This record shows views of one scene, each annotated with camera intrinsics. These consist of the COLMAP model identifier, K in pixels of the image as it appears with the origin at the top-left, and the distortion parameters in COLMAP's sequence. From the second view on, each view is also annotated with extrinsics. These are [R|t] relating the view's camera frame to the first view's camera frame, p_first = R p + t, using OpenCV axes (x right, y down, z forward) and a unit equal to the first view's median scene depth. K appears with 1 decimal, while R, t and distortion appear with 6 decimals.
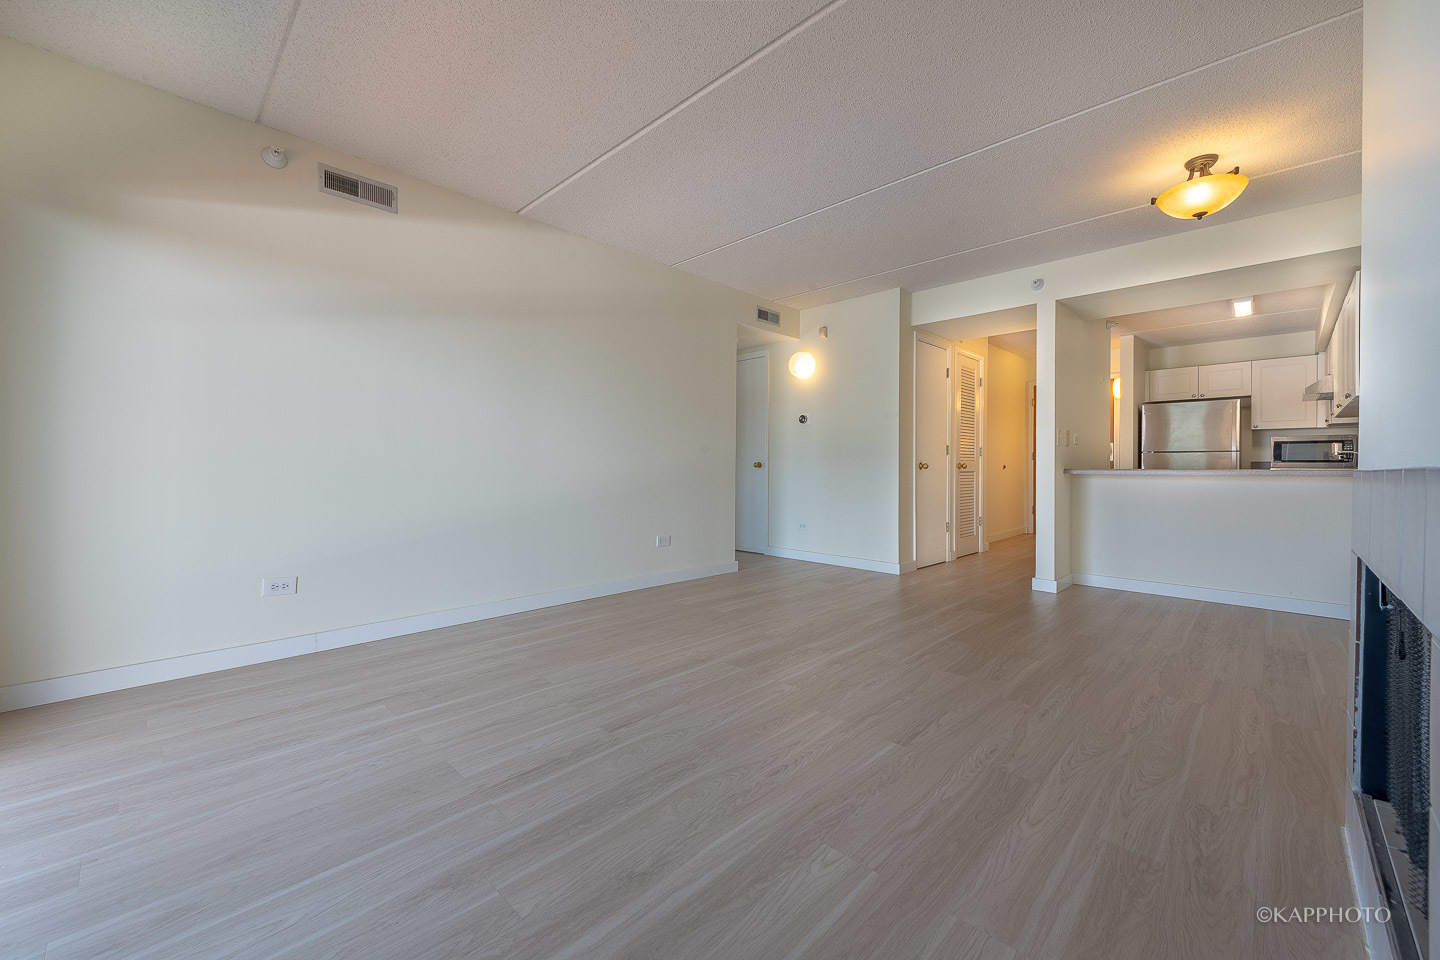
lens RADIAL K [[609.0, 0, 770.6], [0, 609.0, 477.7], [0, 0, 1]] dist [0.012678, 0.000211]
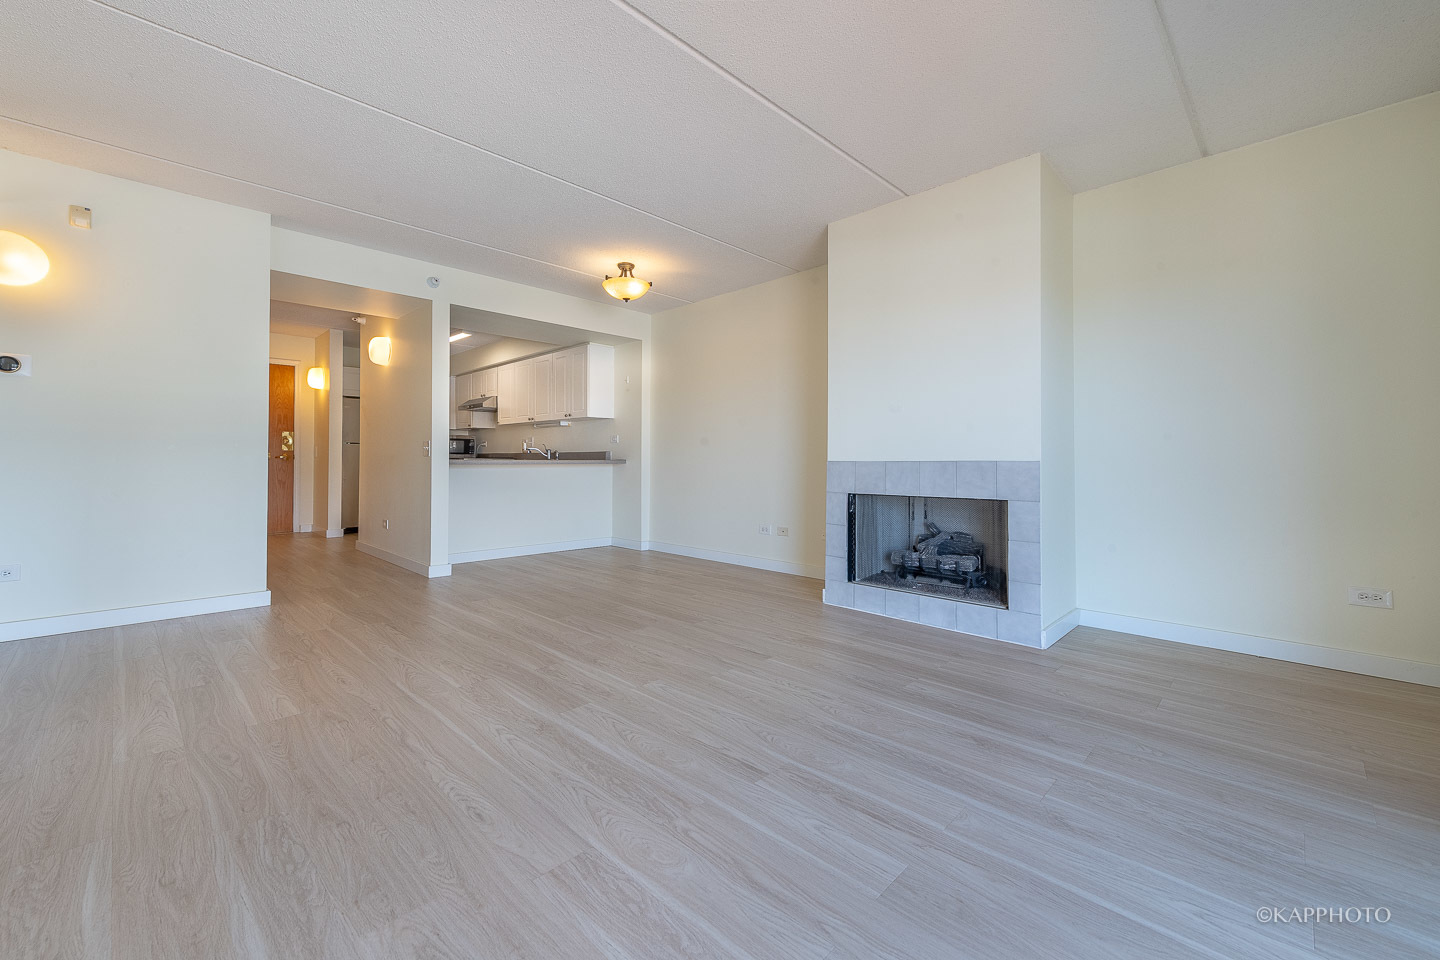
lens RADIAL K [[572.4, 0, 702.0], [0, 572.4, 453.3], [0, 0, 1]] dist [0.011353, -0.000796]
pose [[0.043493, 0.004802, 0.999042, -0.845741], [0.017169, 0.999837, -0.005553, -0.020097], [-0.998906, 0.017394, 0.043404, 0.832401]]
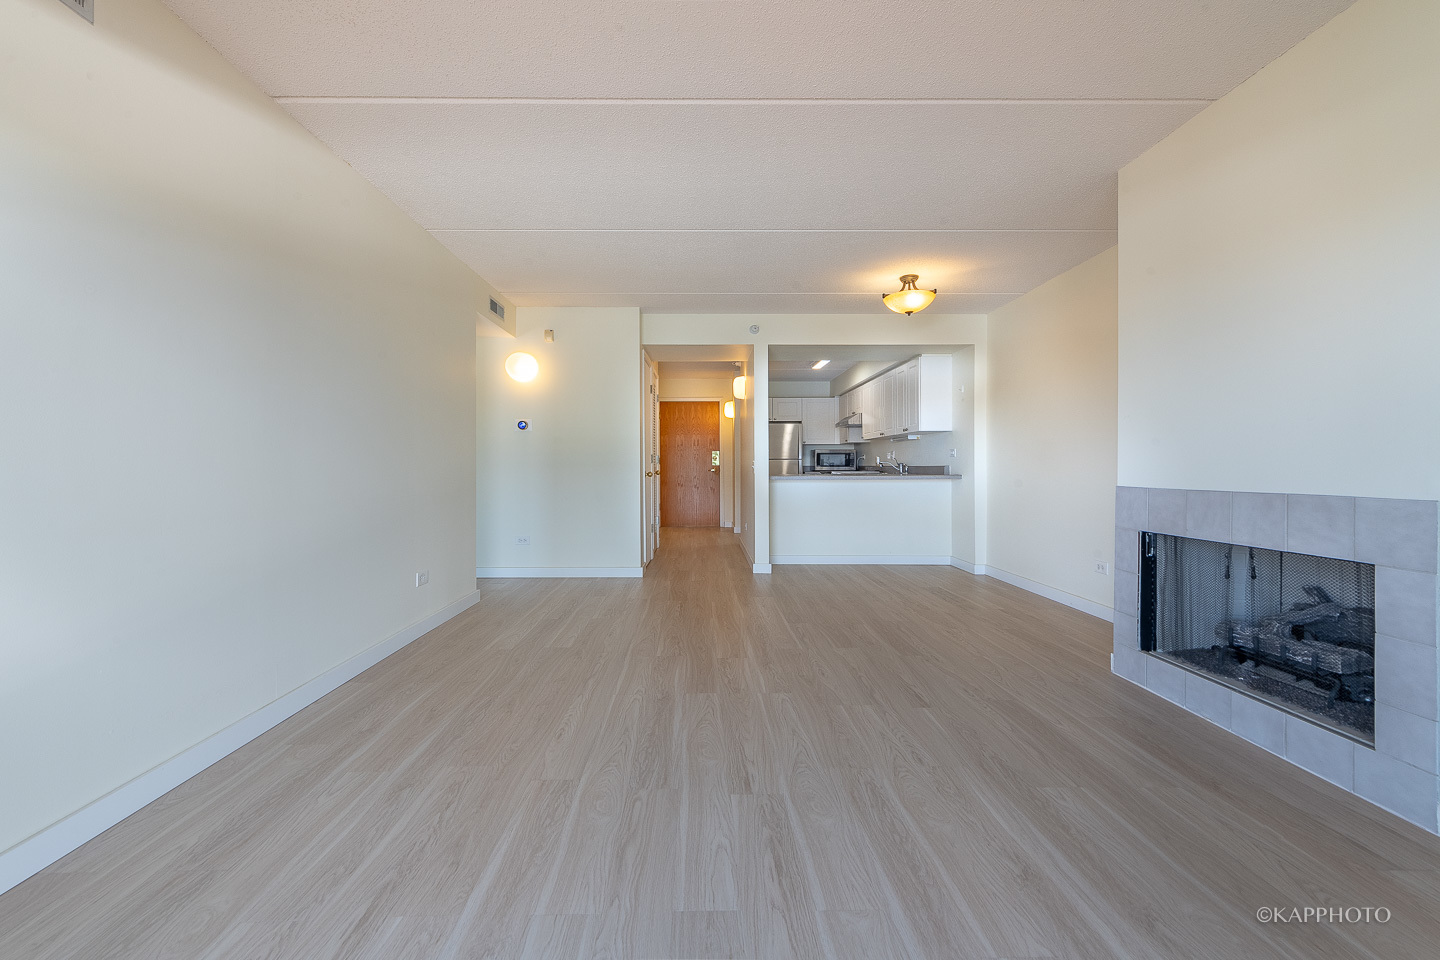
lens RADIAL K [[575.4, 0, 733.2], [0, 575.4, 466.6], [0, 0, 1]] dist [0.017987, -0.006337]
pose [[0.712774, -0.009721, 0.701327, -0.693572], [0.018477, 0.999817, -0.004920, -0.047915], [-0.701151, 0.016466, 0.712823, 0.320752]]
